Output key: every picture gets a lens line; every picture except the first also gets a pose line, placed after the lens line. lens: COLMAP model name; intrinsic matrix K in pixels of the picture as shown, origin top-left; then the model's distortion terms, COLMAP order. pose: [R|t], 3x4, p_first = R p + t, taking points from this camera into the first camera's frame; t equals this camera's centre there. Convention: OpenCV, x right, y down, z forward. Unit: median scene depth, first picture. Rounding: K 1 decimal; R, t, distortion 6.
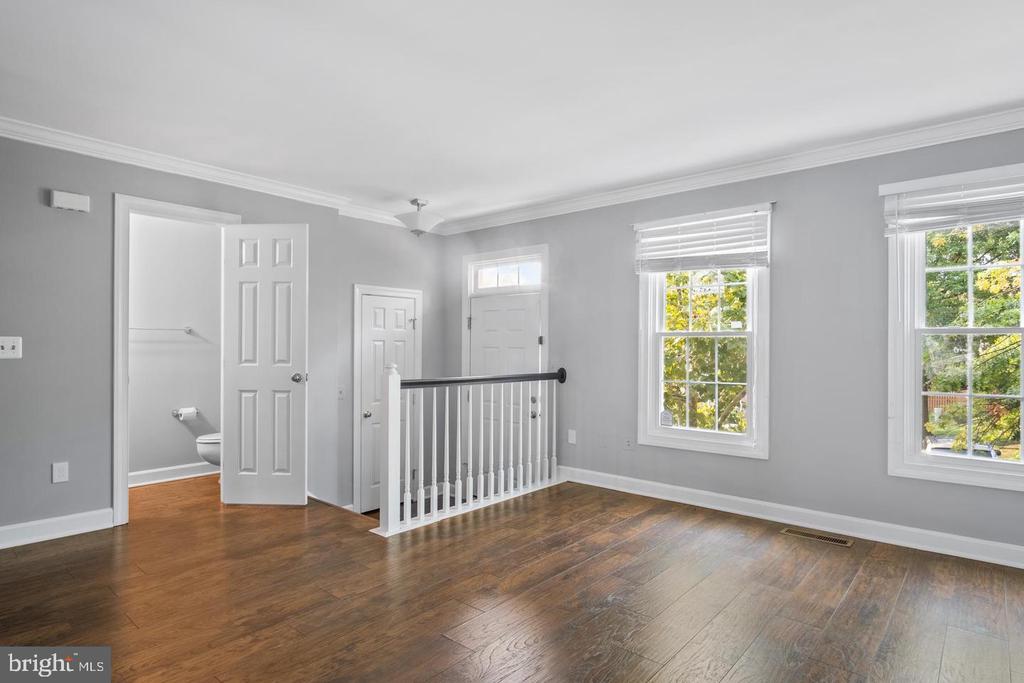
lens RADIAL K [[559.6, 0, 514.4], [0, 559.6, 342.1], [0, 0, 1]] dist [-0.012726, 0.001678]
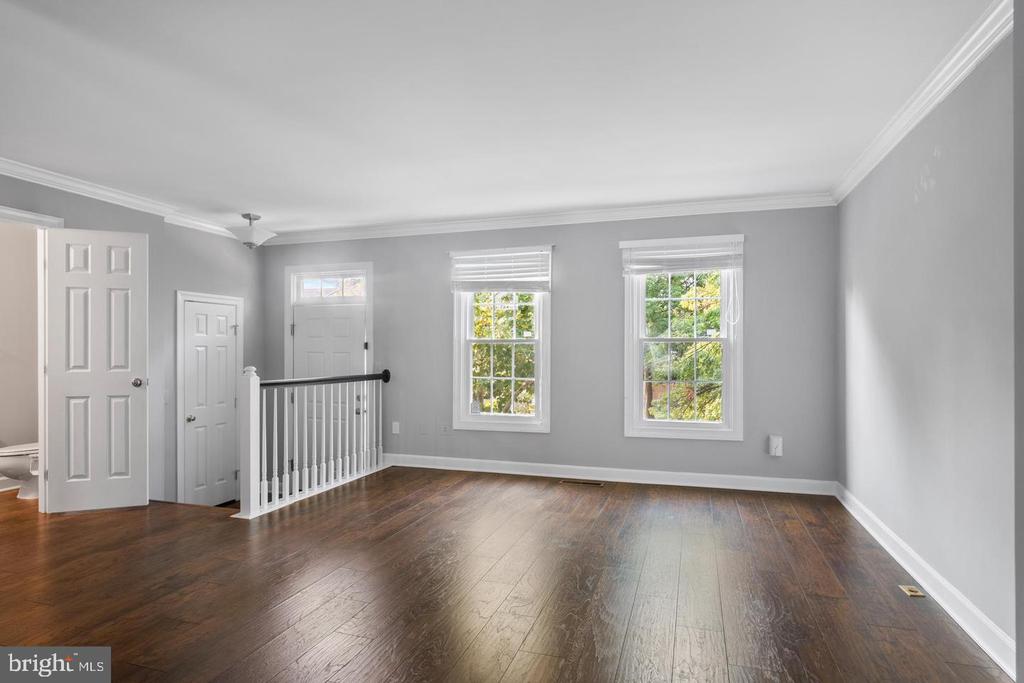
lens RADIAL K [[559.6, 0, 513.3], [0, 559.6, 350.2], [0, 0, 1]] dist [-0.012726, 0.001678]
pose [[0.923371, -0.004078, 0.383887, -0.140496], [0.001340, 0.999972, 0.007399, -0.002814], [-0.383906, -0.006318, 0.923350, -0.212197]]
